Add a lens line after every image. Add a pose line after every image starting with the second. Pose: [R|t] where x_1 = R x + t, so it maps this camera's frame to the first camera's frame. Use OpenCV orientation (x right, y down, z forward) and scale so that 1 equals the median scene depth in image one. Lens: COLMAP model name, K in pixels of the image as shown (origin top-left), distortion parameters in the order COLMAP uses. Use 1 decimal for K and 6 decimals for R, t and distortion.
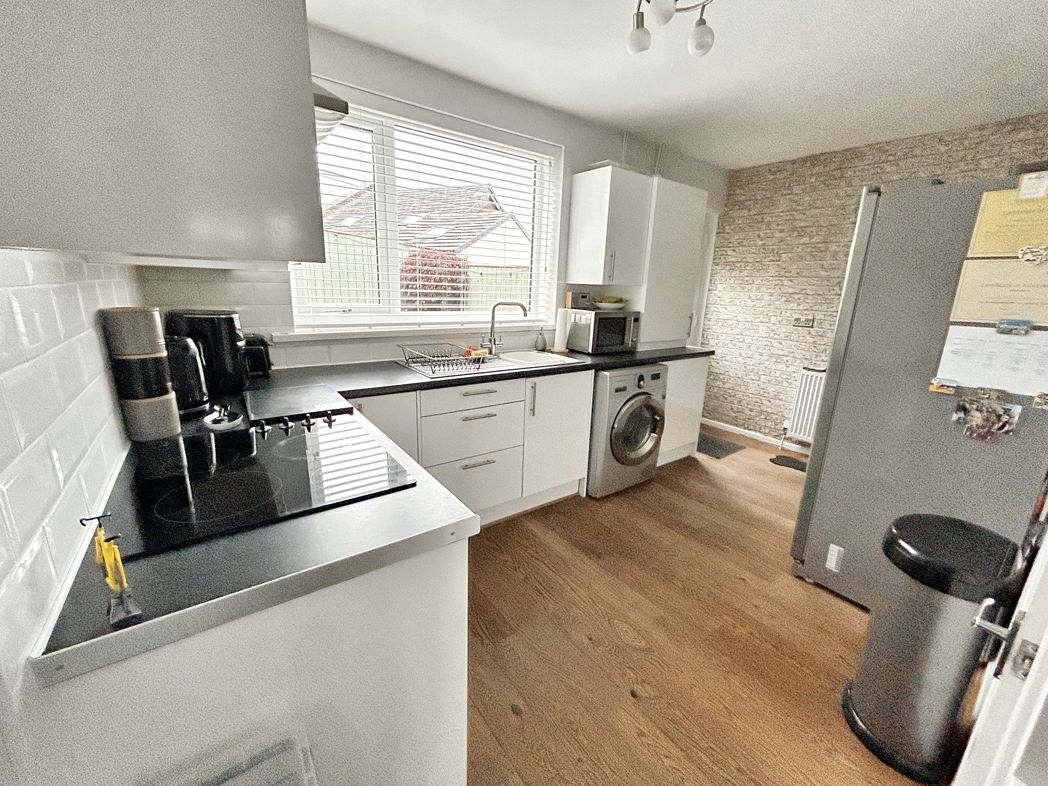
lens RADIAL K [[425.9, 0, 524.0], [0, 425.9, 393.0], [0, 0, 1]] dist [-0.001439, -0.000115]
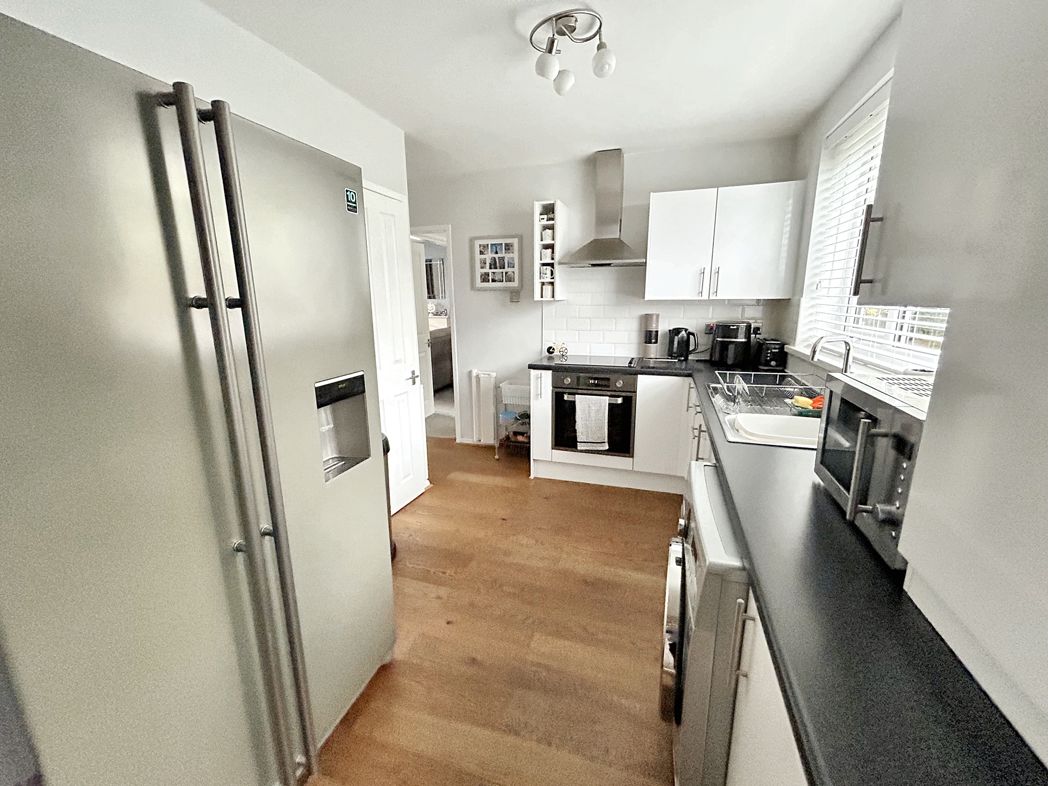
lens RADIAL K [[425.9, 0, 524.0], [0, 425.9, 393.0], [0, 0, 1]] dist [-0.001439, -0.000115]
pose [[-0.814002, 0.096518, -0.572787, 0.938057], [-0.165973, 0.906339, 0.388591, -0.417484], [0.556645, 0.411381, -0.721742, 1.687165]]
